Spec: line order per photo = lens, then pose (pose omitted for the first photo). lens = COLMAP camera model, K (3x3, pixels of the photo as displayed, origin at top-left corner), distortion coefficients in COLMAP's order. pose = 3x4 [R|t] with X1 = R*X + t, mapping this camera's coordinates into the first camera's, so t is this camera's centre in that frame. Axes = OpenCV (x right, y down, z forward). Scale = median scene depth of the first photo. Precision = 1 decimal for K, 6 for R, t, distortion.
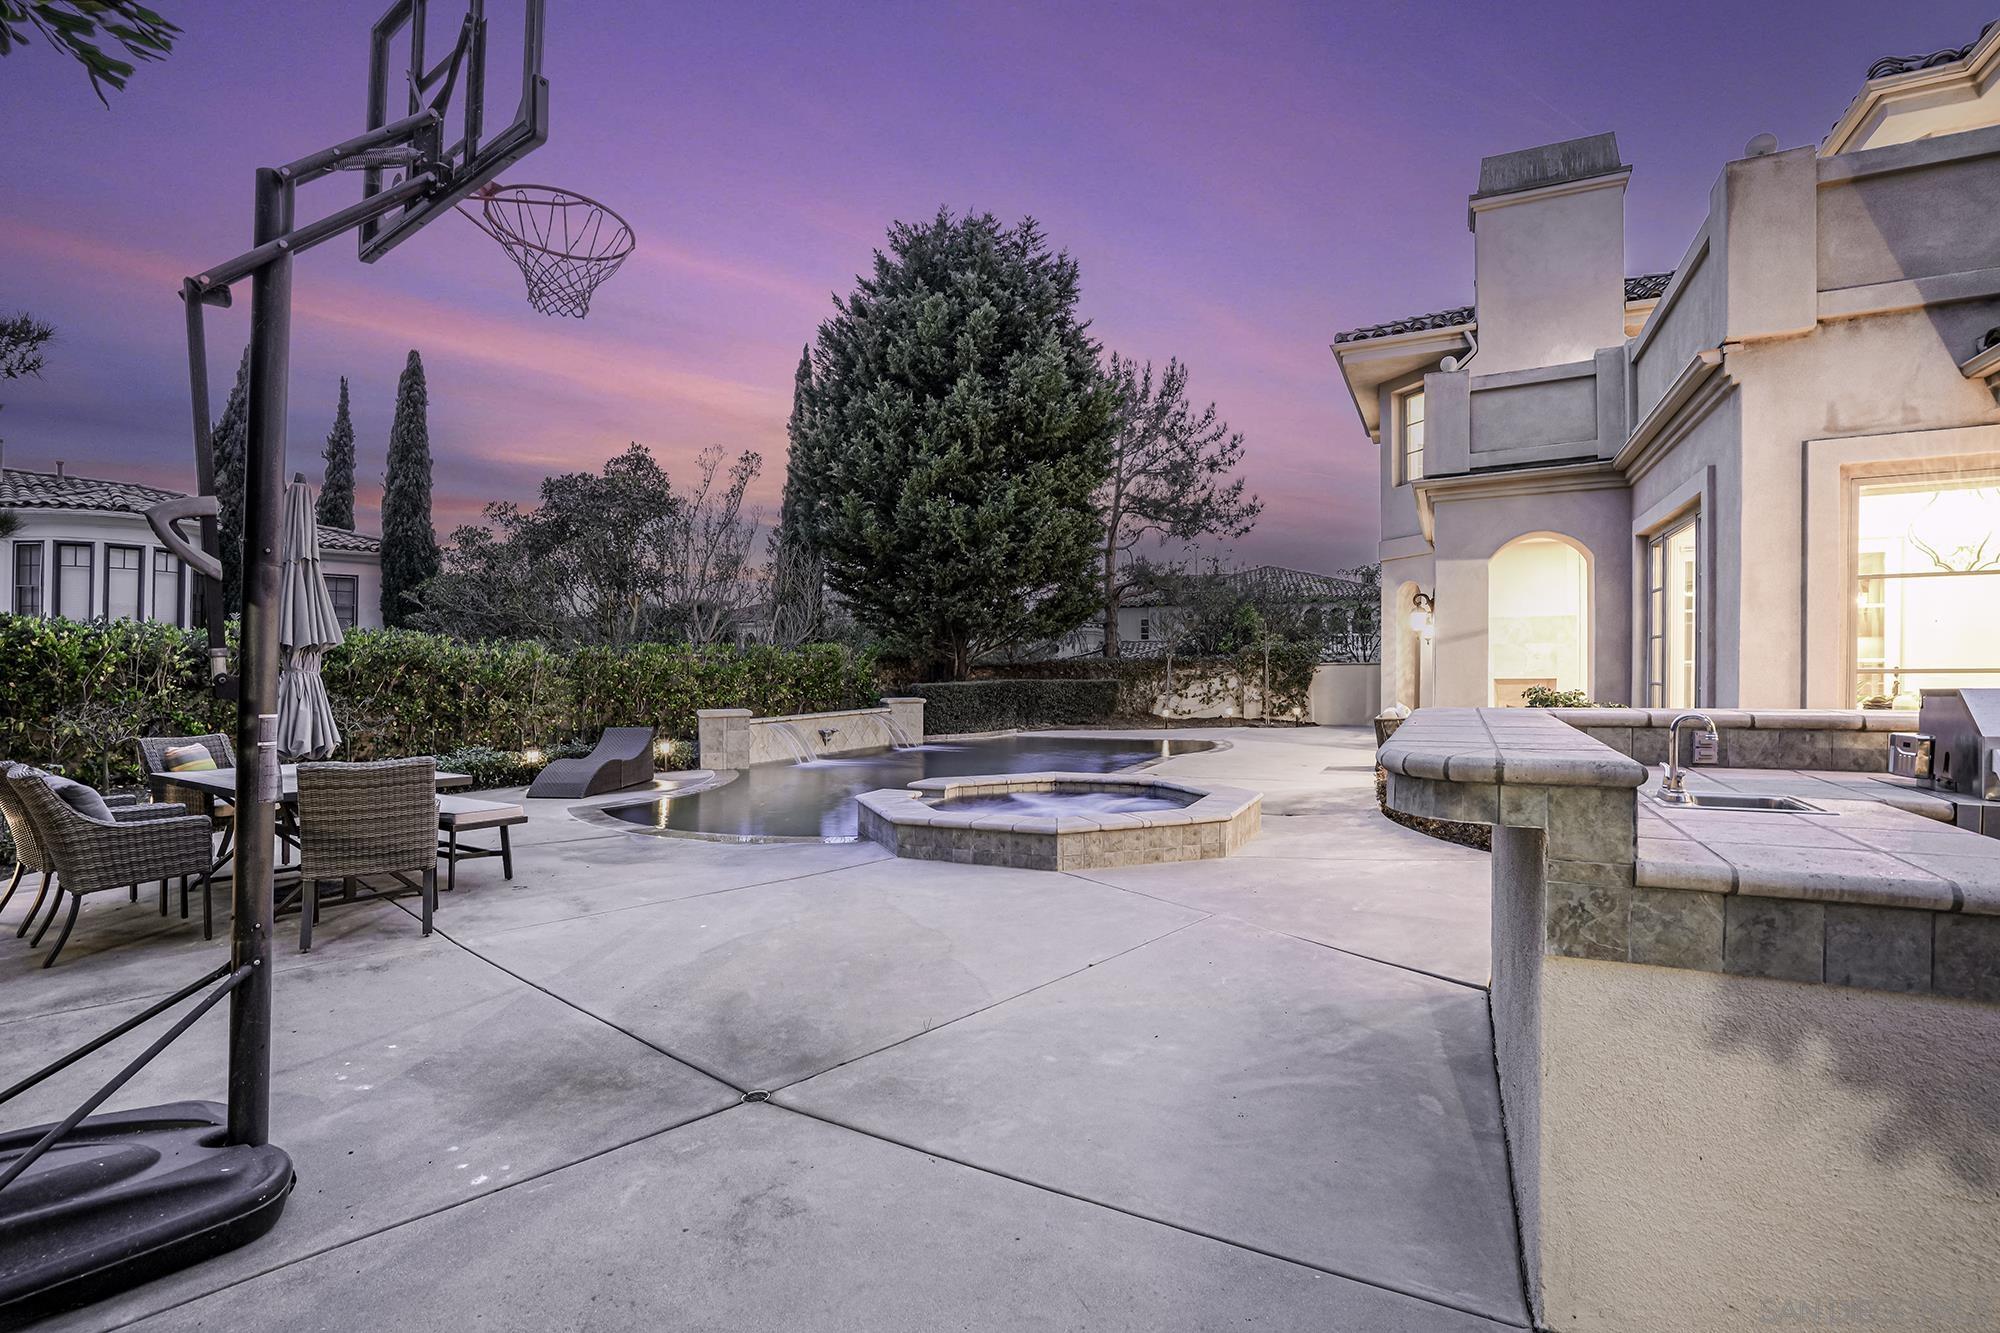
lens RADIAL K [[922.6, 0, 996.2], [0, 922.6, 665.2], [0, 0, 1]] dist [-0.000051, -0.000008]
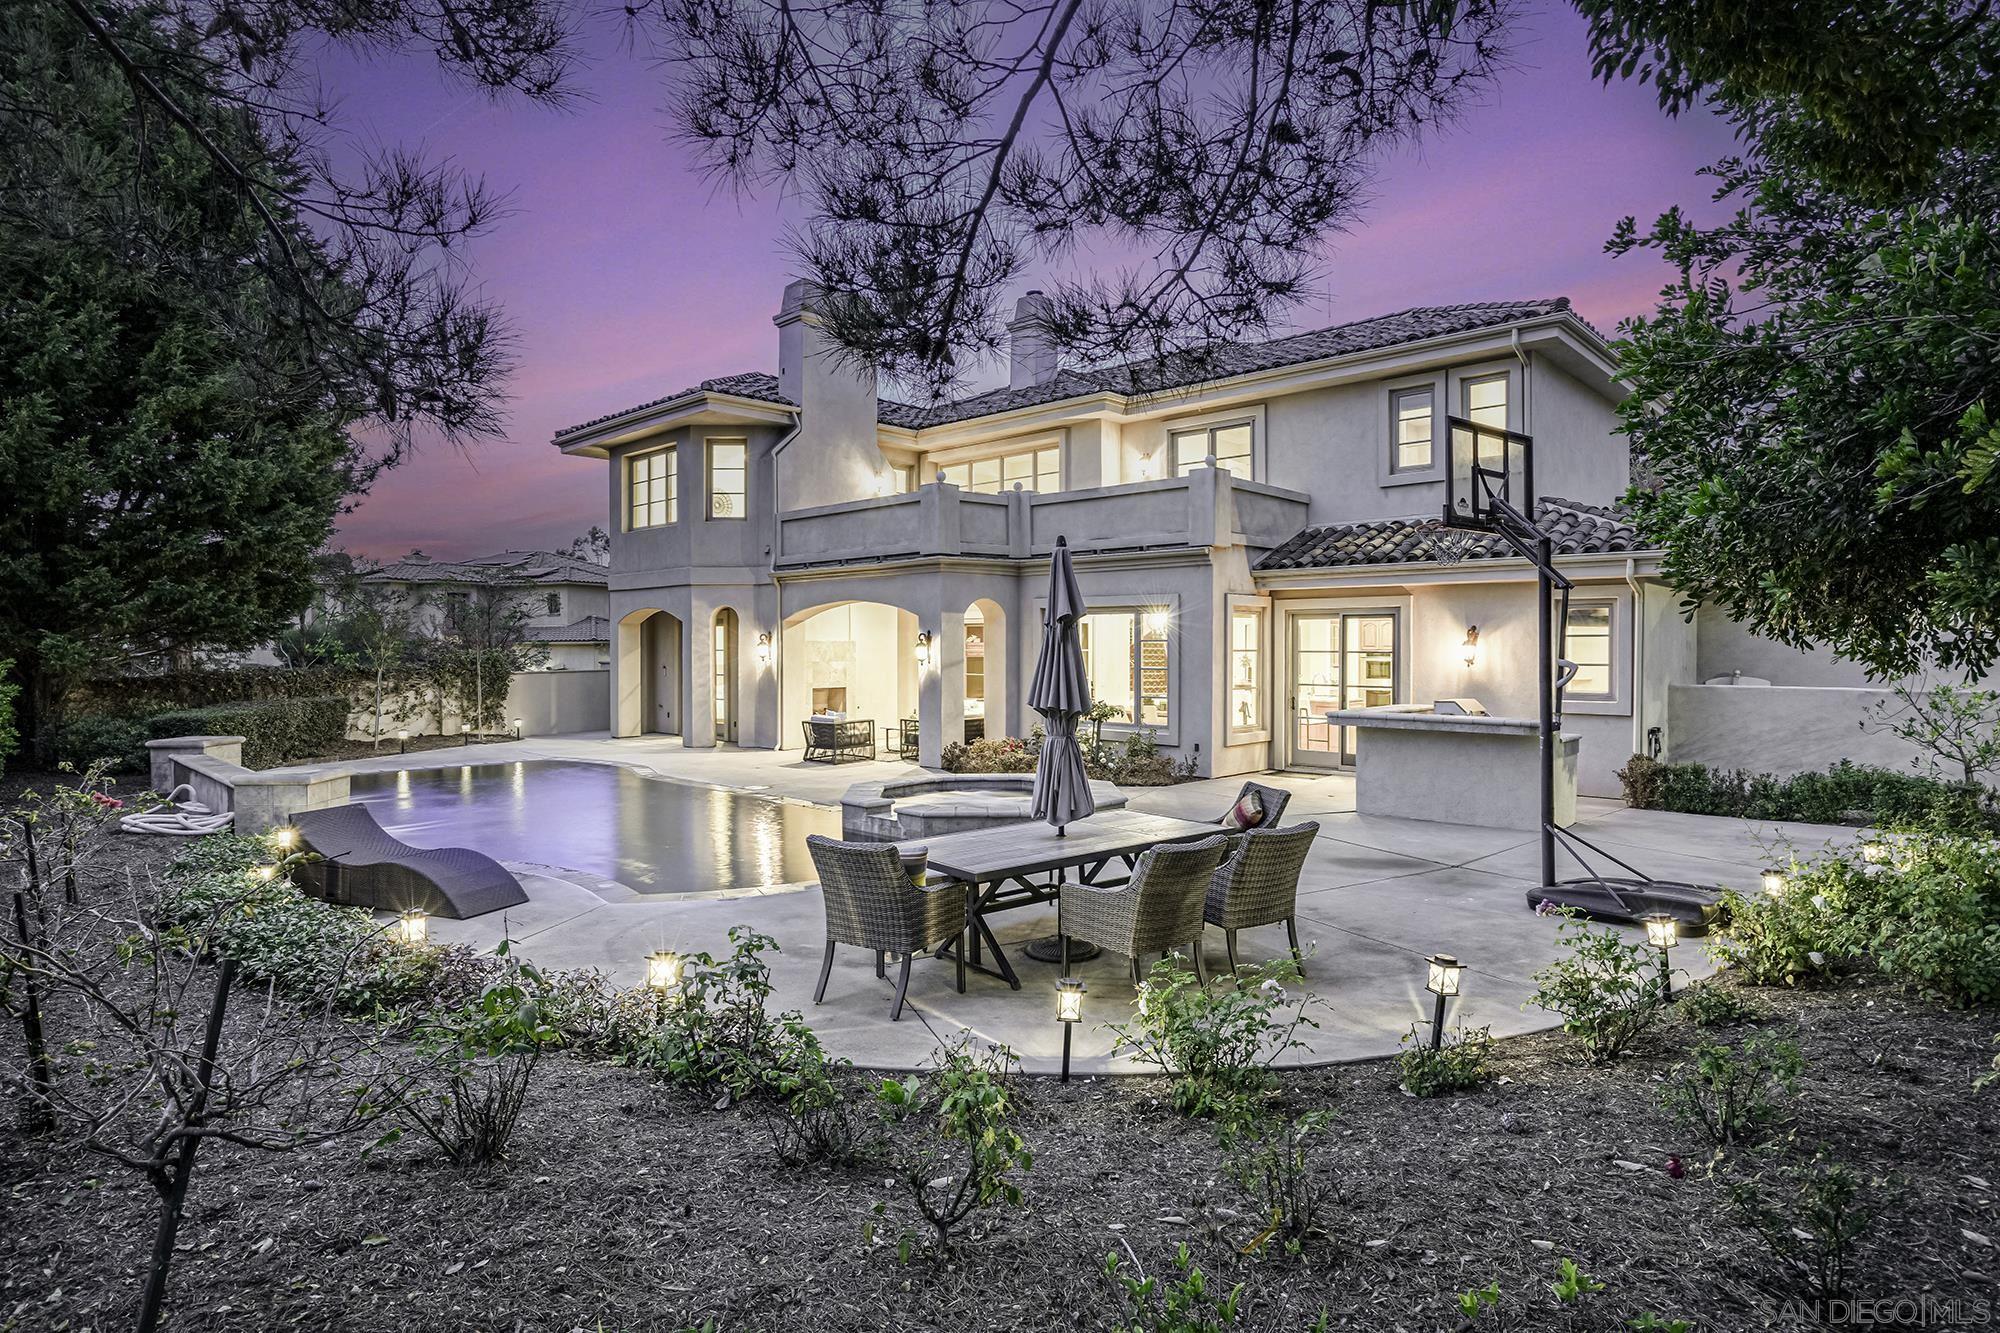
lens RADIAL K [[1046.6, 0, 994.2], [0, 1046.6, 666.8], [0, 0, 1]] dist [0.001616, 0.000021]
pose [[0.316689, -0.004959, 0.948517, -0.748563], [-0.005785, 0.999958, 0.007159, -0.027000], [-0.948512, -0.007754, 0.316647, 0.283251]]
